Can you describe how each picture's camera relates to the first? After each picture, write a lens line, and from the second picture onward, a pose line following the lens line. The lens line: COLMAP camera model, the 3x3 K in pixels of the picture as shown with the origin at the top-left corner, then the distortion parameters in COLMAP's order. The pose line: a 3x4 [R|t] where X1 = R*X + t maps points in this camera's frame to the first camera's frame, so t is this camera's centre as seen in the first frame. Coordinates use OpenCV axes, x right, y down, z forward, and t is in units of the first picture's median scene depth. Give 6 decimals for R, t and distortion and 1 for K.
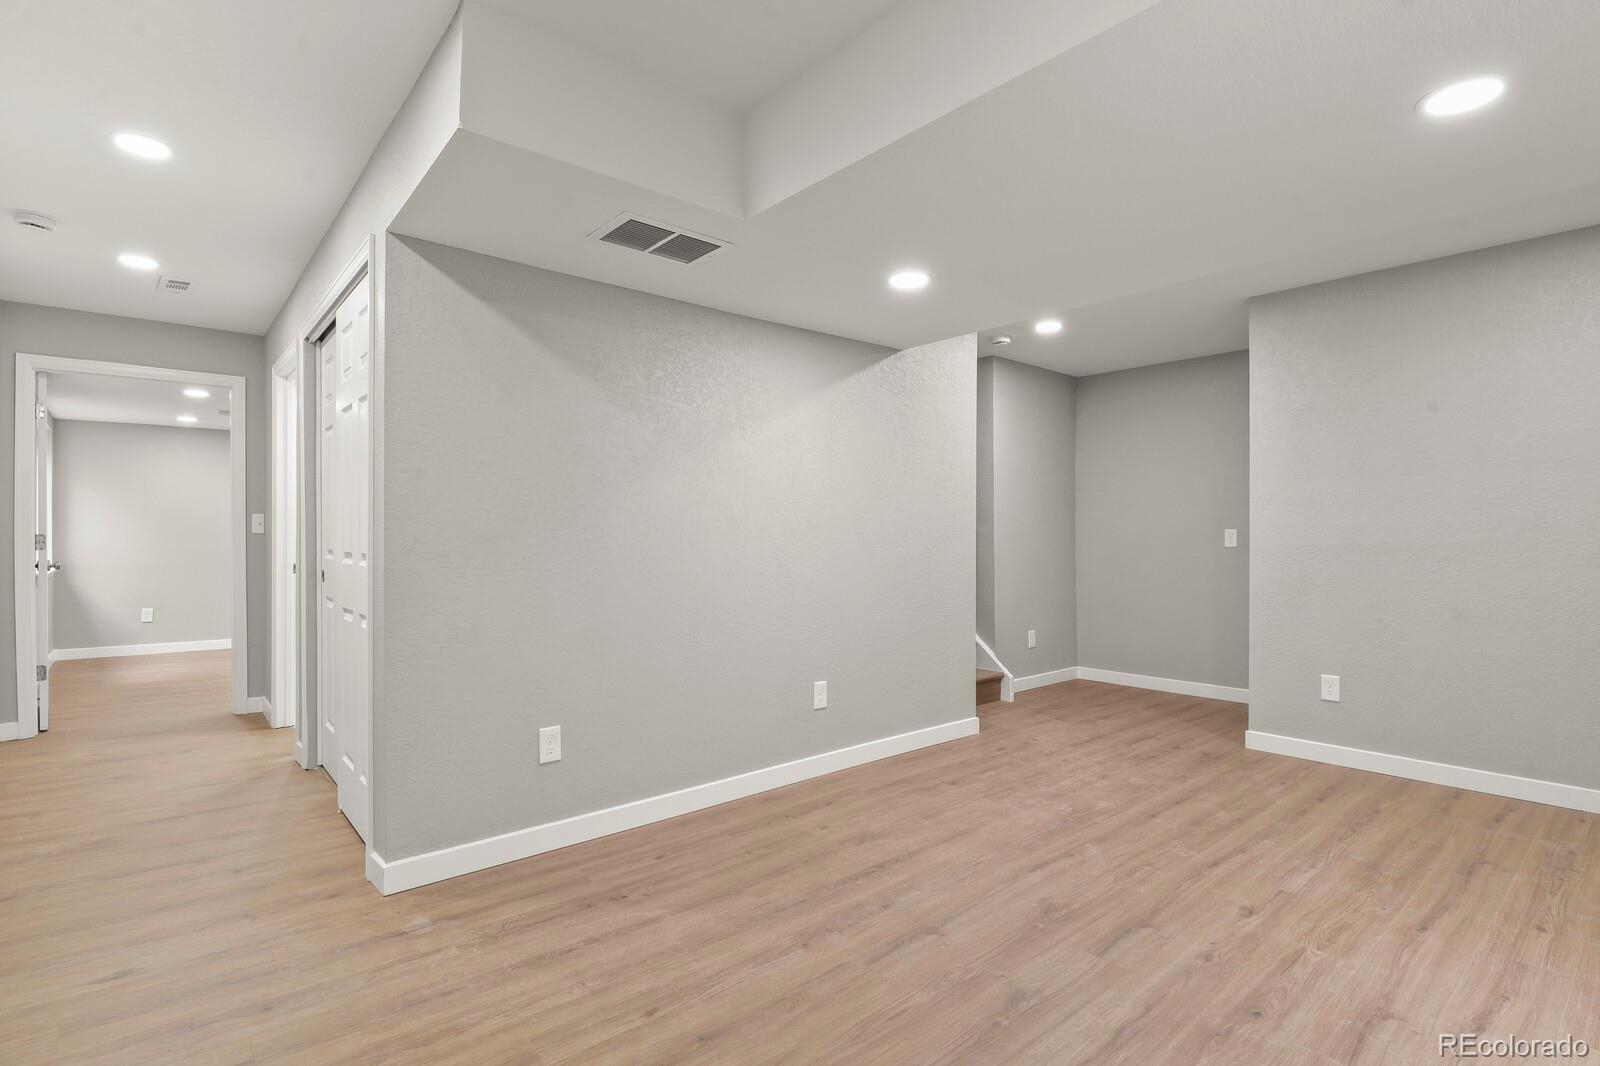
lens RADIAL K [[776.7, 0, 797.2], [0, 776.7, 539.8], [0, 0, 1]] dist [-0.005139, -0.000597]
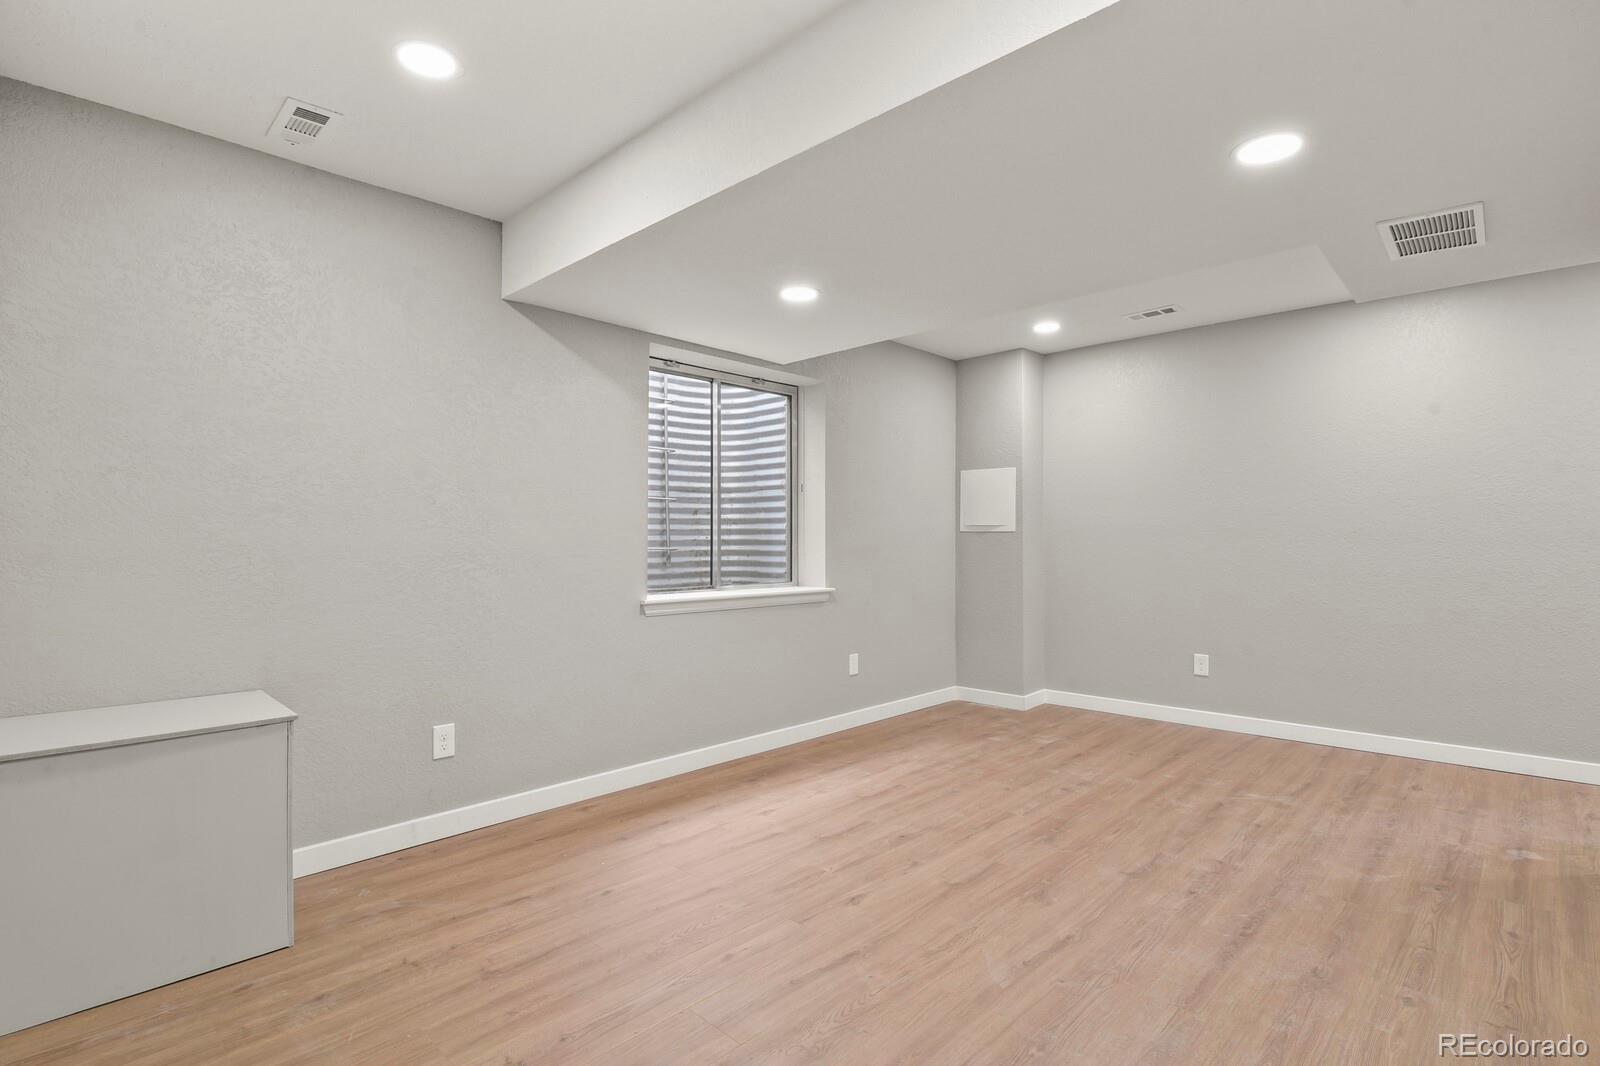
lens RADIAL K [[776.7, 0, 797.2], [0, 776.7, 539.8], [0, 0, 1]] dist [-0.005139, -0.000597]
pose [[-0.995255, -0.002817, -0.097259, 0.761932], [-0.003347, 0.999980, 0.005285, -0.008224], [0.097242, 0.005586, -0.995245, 2.025273]]
